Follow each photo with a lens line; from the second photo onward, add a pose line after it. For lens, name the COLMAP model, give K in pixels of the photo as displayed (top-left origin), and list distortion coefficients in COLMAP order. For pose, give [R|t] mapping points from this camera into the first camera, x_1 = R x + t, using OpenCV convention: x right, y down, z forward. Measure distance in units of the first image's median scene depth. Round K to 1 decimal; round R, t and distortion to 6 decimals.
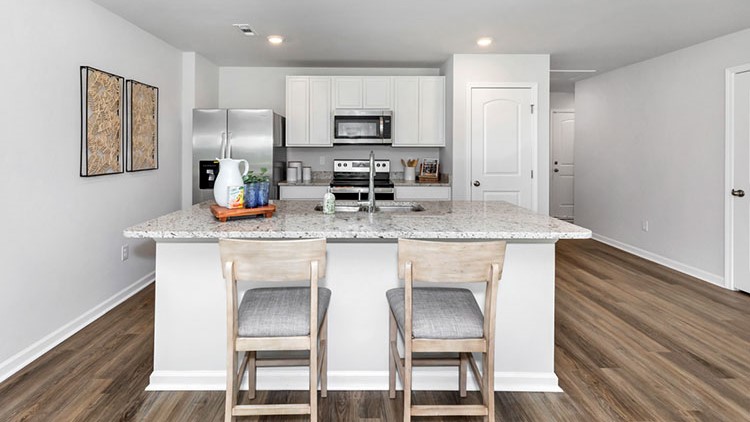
lens RADIAL K [[343.4, 0, 374.4], [0, 343.4, 150.4], [0, 0, 1]] dist [0.002660, 0.000283]
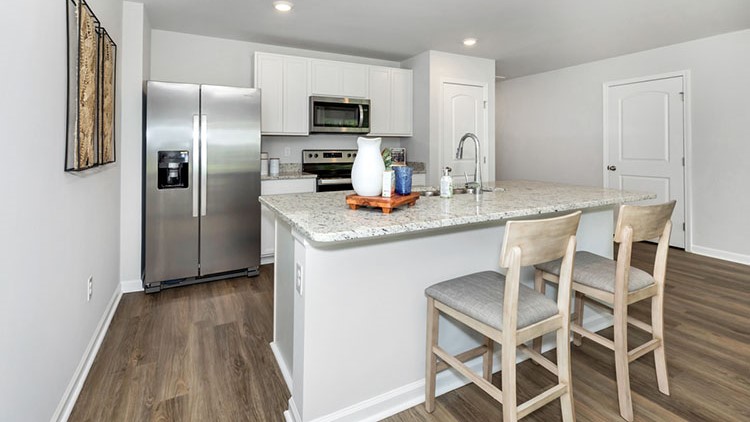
lens RADIAL K [[337.8, 0, 372.3], [0, 337.8, 142.4], [0, 0, 1]] dist [-0.002156, -0.000145]
pose [[0.896983, 0.001022, 0.442064, -0.376168], [0.005304, 0.999900, -0.013073, 0.021070], [-0.442033, 0.014071, 0.896888, 0.125197]]
